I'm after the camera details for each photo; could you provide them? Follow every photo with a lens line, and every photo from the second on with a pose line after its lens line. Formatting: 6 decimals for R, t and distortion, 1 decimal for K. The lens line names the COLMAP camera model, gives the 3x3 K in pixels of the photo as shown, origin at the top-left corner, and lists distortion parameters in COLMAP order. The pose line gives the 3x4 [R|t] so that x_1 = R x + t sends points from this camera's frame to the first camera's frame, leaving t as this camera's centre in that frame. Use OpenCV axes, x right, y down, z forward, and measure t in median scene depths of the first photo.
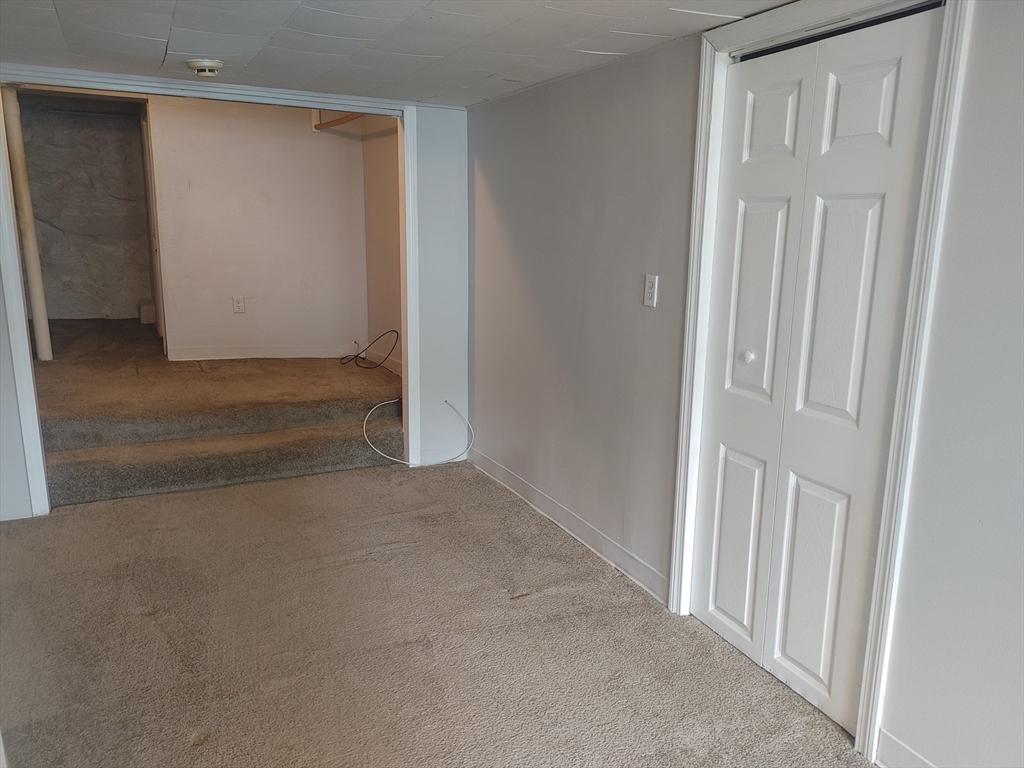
lens RADIAL K [[775.5, 0, 515.8], [0, 775.5, 387.5], [0, 0, 1]] dist [0.061476, -0.030247]
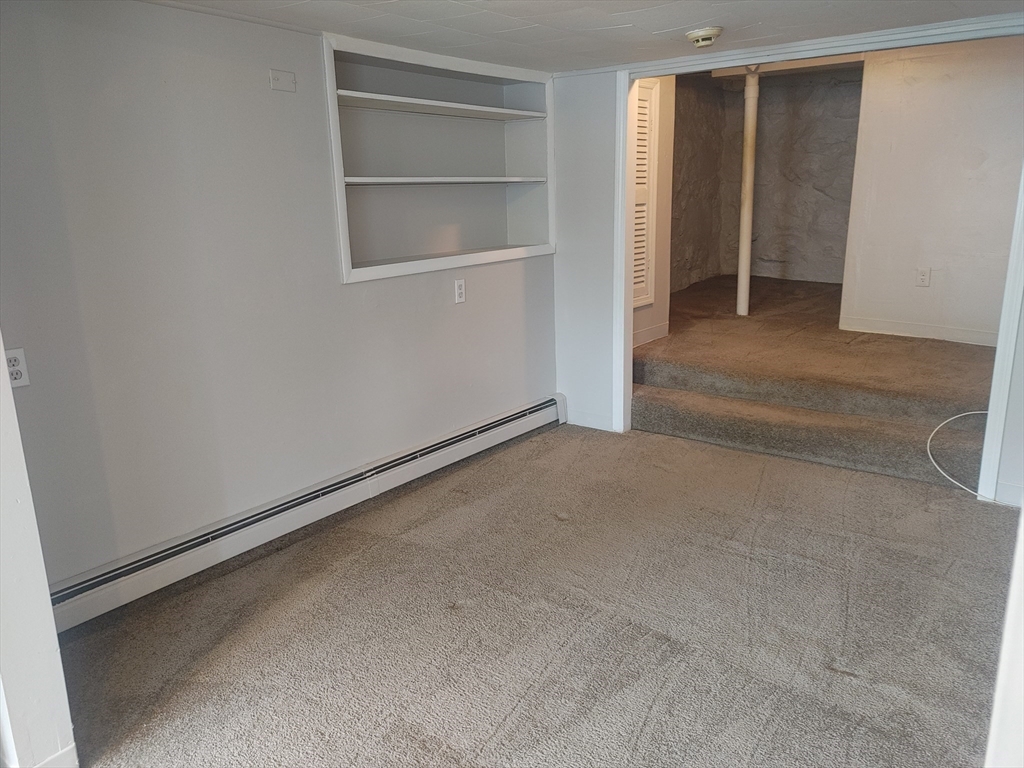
lens RADIAL K [[785.3, 0, 517.7], [0, 785.3, 388.7], [0, 0, 1]] dist [0.053135, -0.045785]
pose [[0.460609, 0.193567, -0.866240, 0.342529], [-0.158411, 0.978190, 0.134351, -0.041368], [0.873353, 0.075338, 0.481226, 0.231873]]
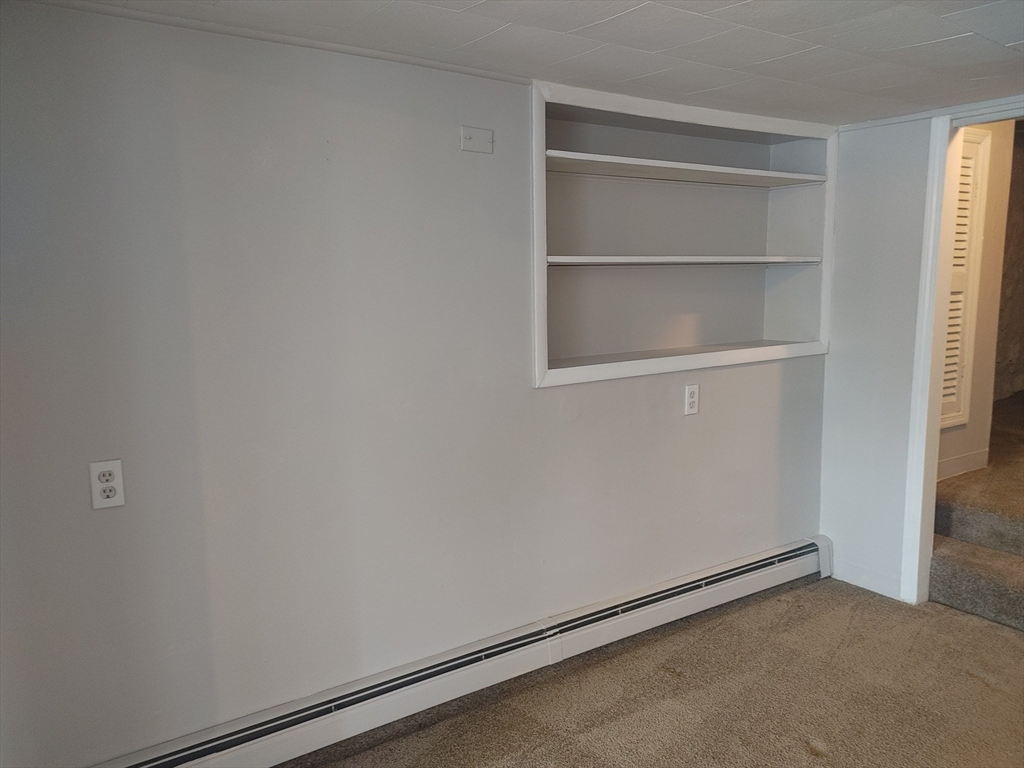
lens RADIAL K [[785.3, 0, 517.7], [0, 785.3, 388.7], [0, 0, 1]] dist [0.053135, -0.045785]
pose [[0.149557, 0.128629, -0.980351, 0.164881], [-0.195871, 0.975707, 0.098139, -0.068283], [0.969158, 0.177345, 0.171119, 0.331827]]
